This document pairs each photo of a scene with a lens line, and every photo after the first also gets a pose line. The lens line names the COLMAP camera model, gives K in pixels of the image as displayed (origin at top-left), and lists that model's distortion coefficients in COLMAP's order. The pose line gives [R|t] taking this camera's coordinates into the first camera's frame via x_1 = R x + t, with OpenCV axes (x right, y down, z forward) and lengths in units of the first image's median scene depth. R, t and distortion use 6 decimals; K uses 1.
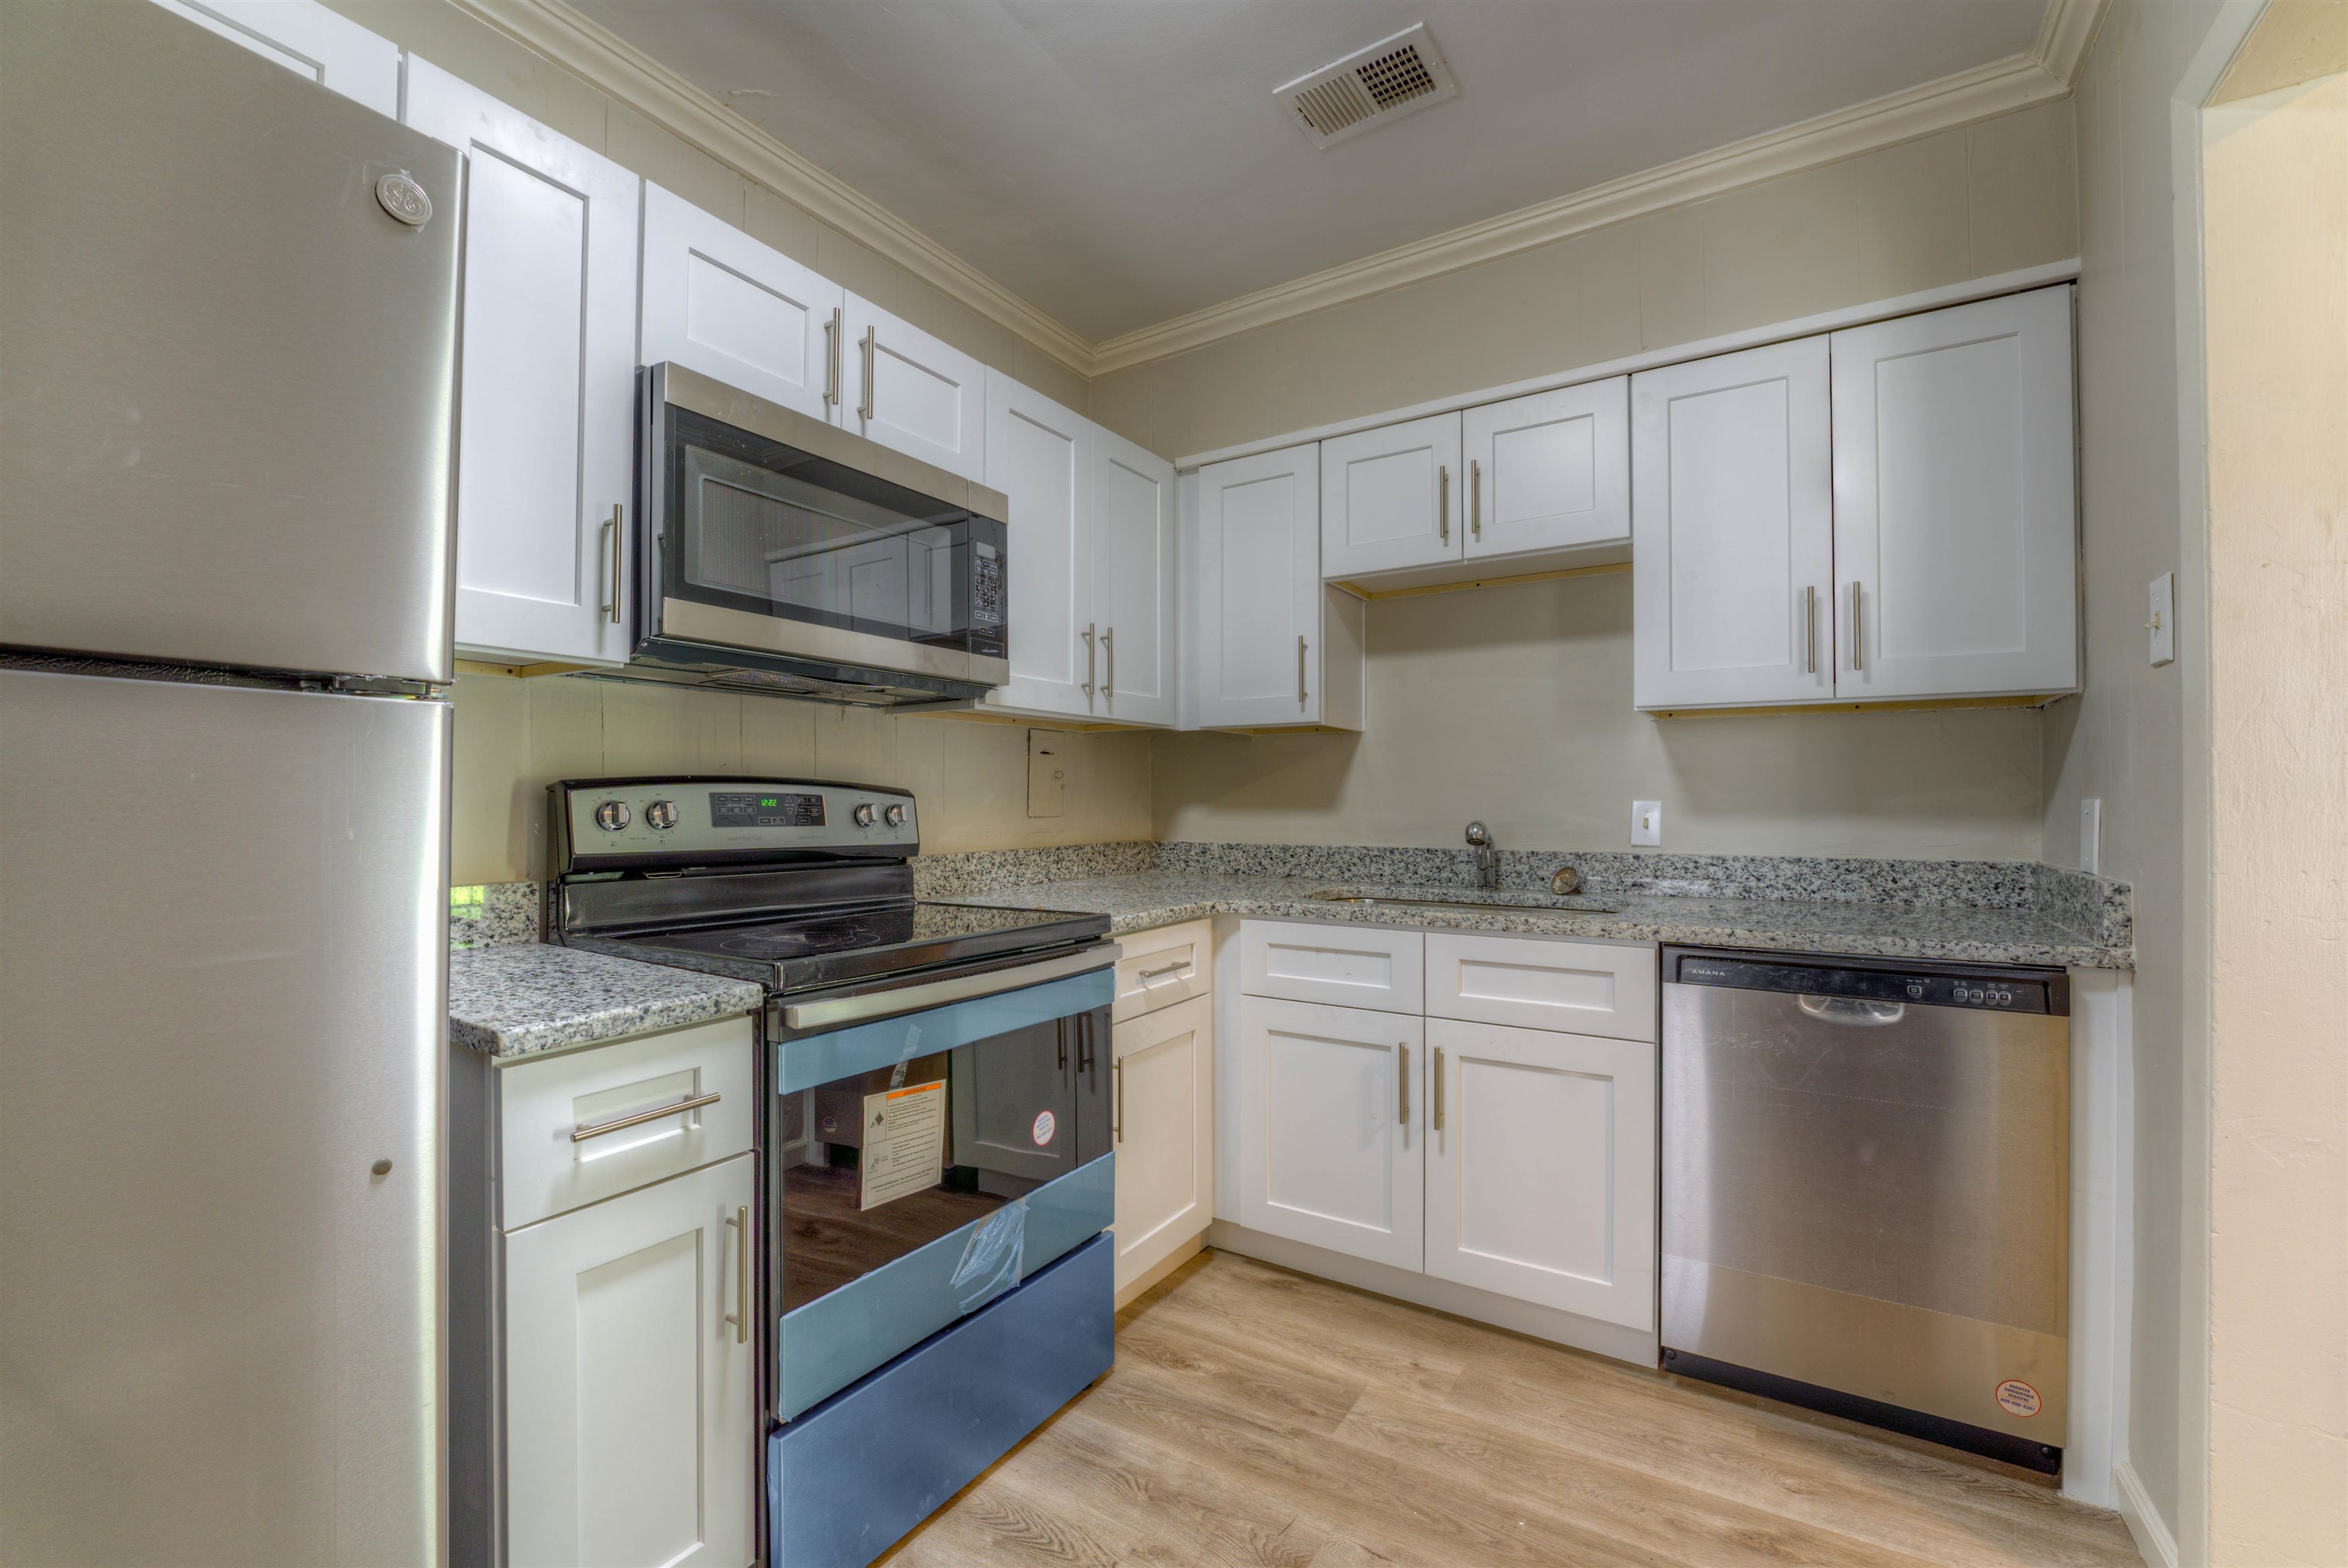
lens RADIAL K [[972.1, 0, 1187.8], [0, 972.1, 791.0], [0, 0, 1]] dist [-0.015609, -0.000158]
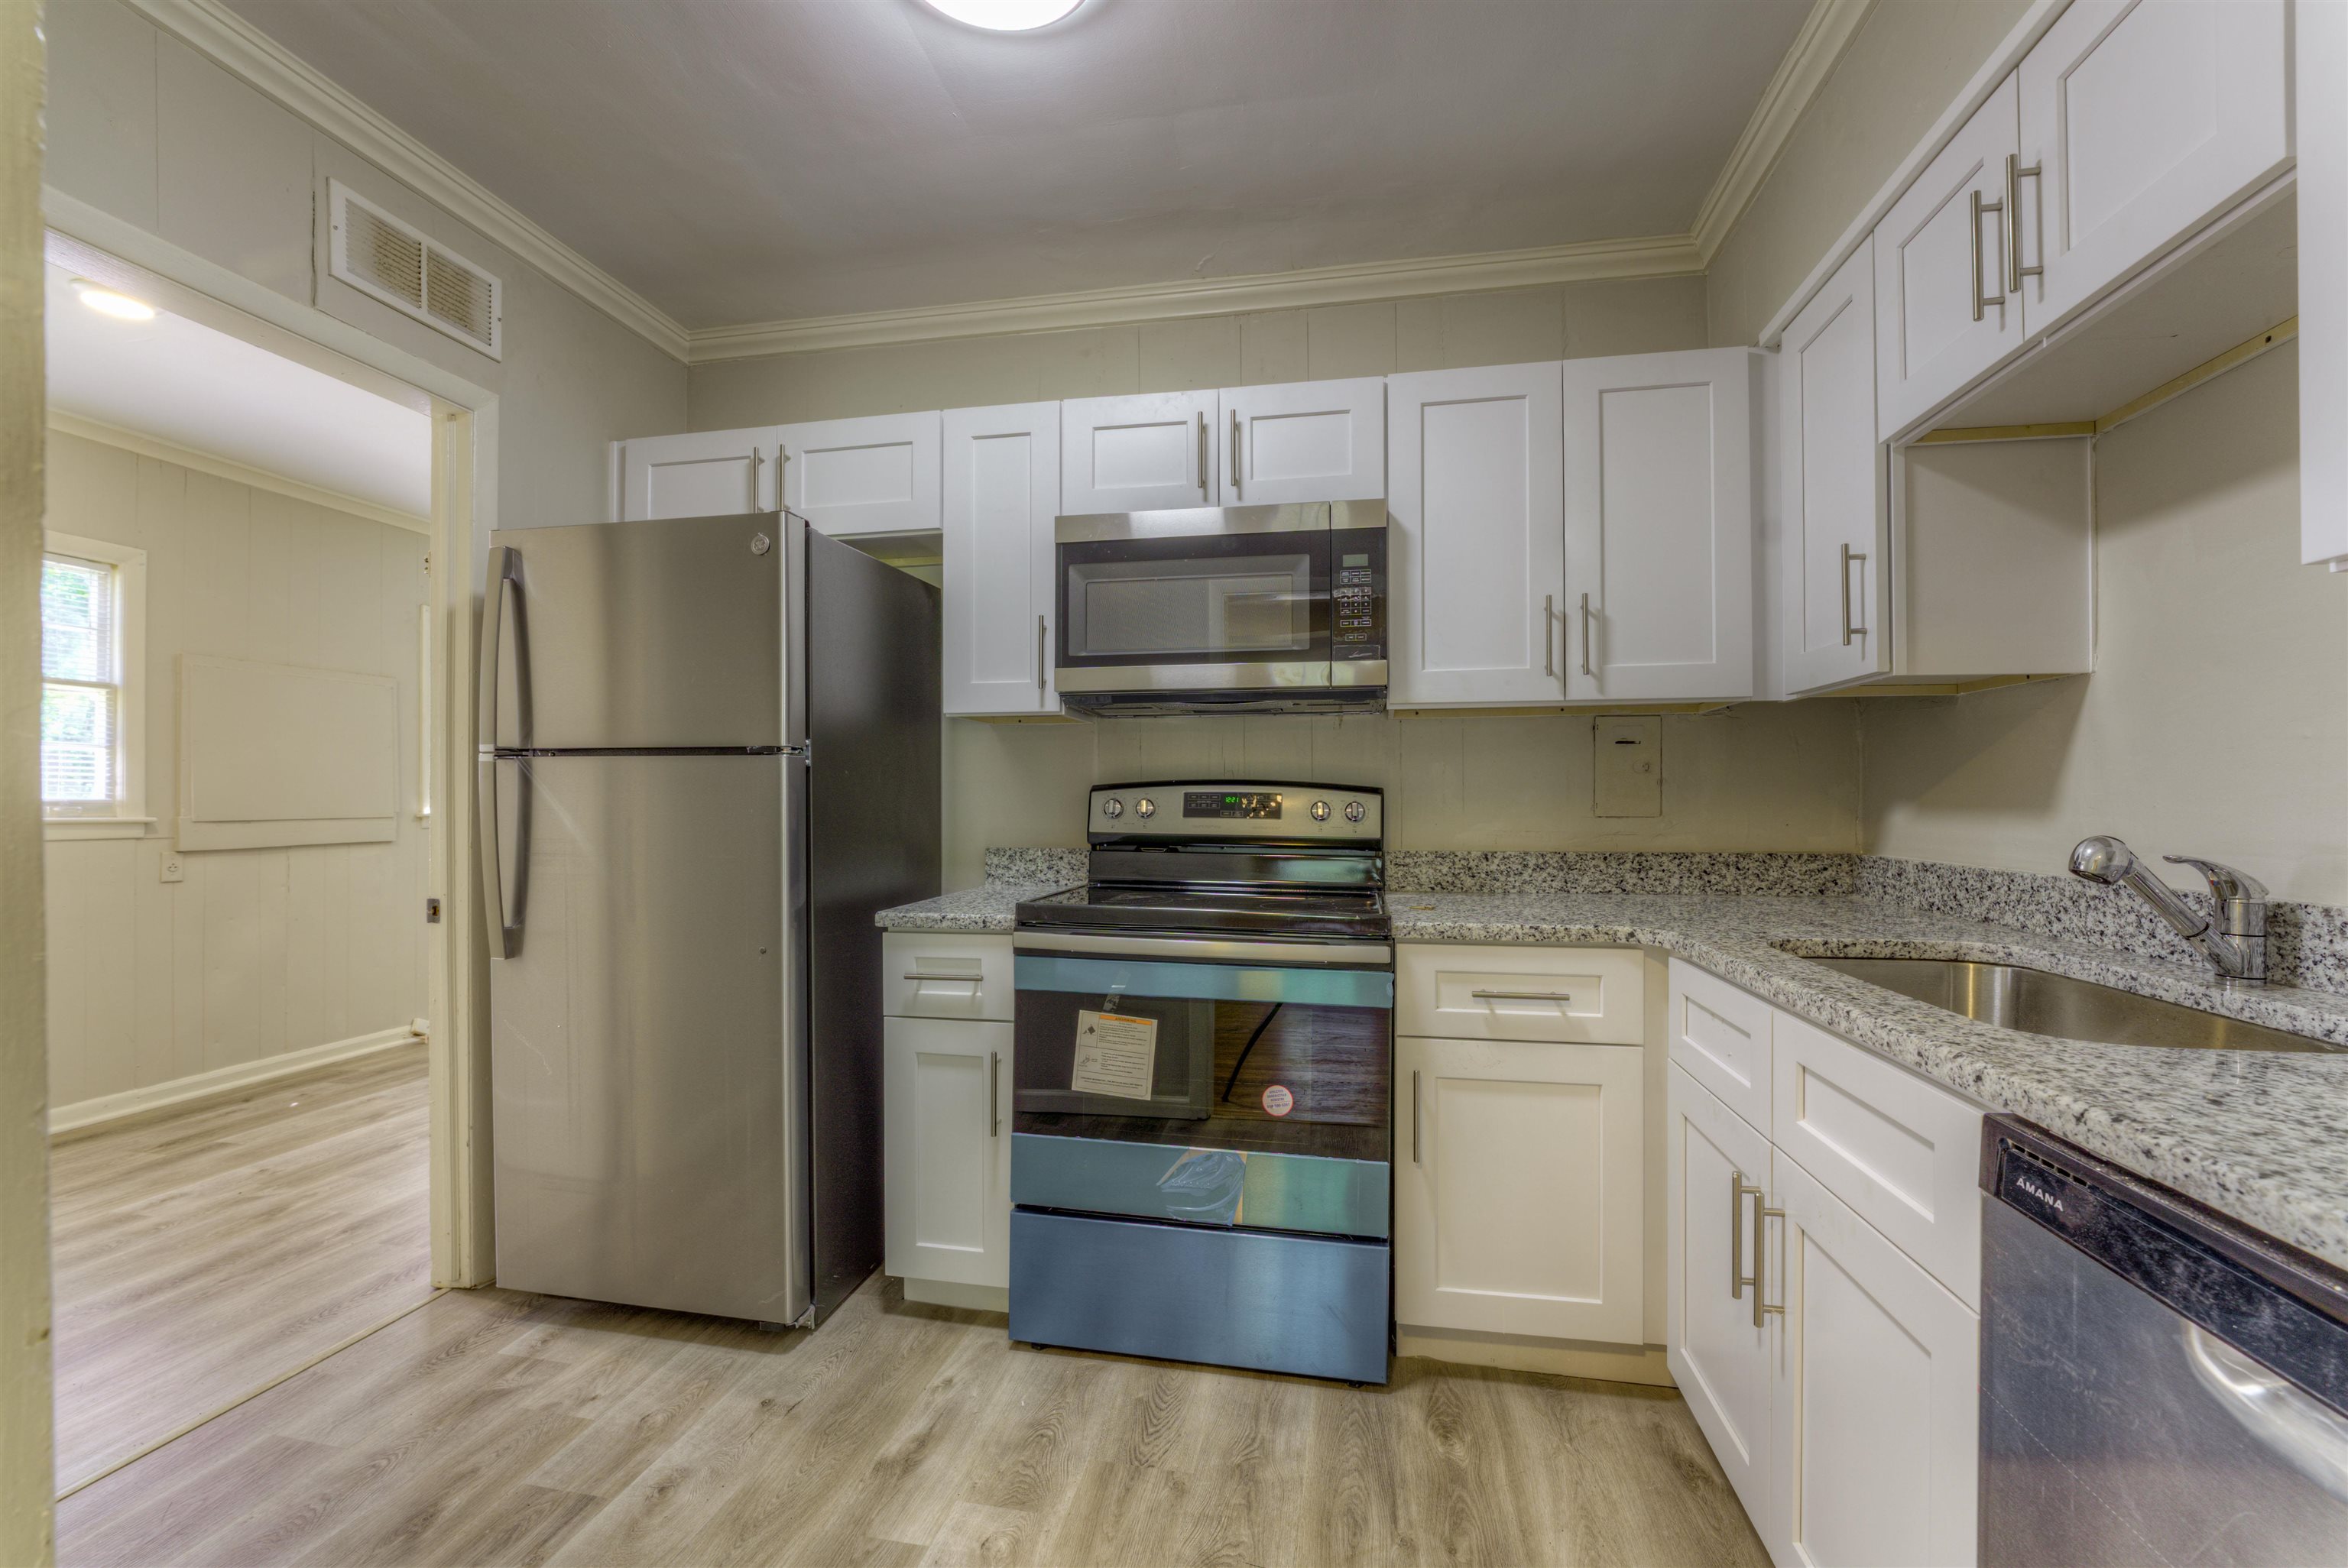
lens RADIAL K [[984.9, 0, 1165.2], [0, 984.9, 794.5], [0, 0, 1]] dist [-0.014014, -0.000371]
pose [[0.346762, -0.005917, -0.937934, 0.699653], [0.009171, 0.999954, -0.002917, 0.007431], [0.937908, -0.007590, 0.346800, 0.422612]]
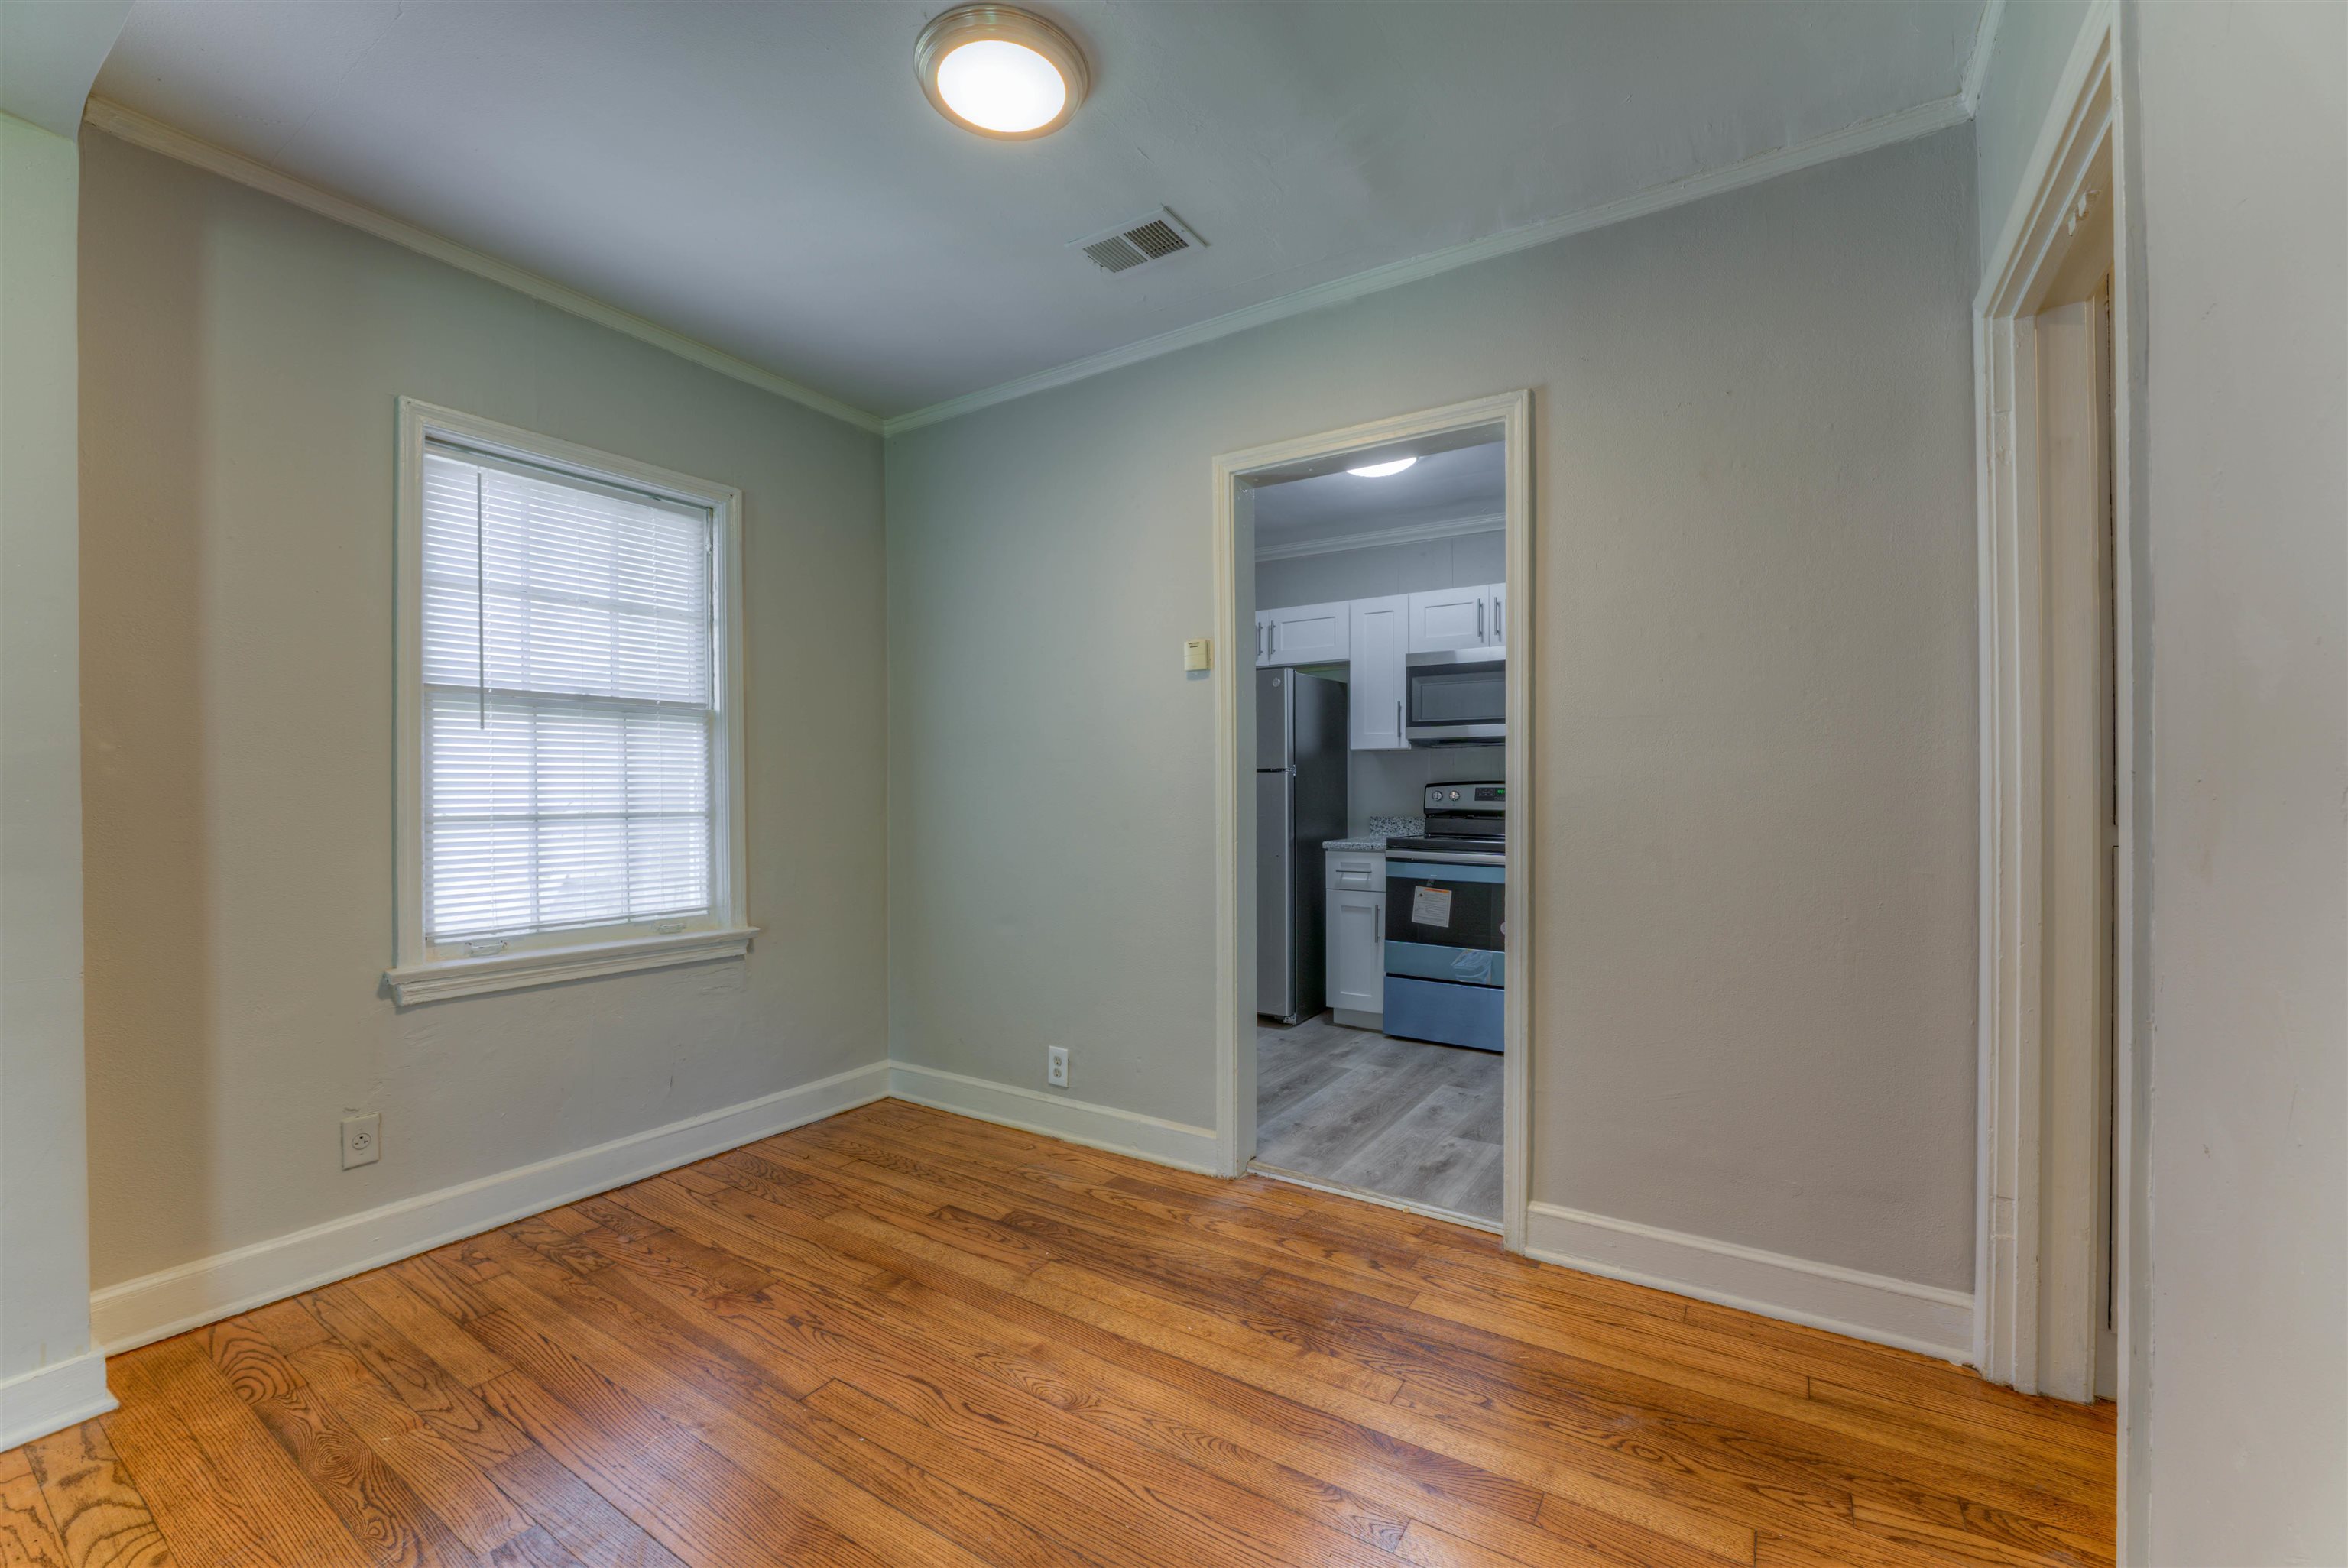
lens RADIAL K [[945.4, 0, 1173.9], [0, 945.4, 790.6], [0, 0, 1]] dist [-0.025904, 0.005525]
pose [[-0.019079, -0.001457, -0.999817, 1.818604], [0.009619, 0.999952, -0.001641, 0.005407], [0.999772, -0.009649, -0.019064, 0.194120]]
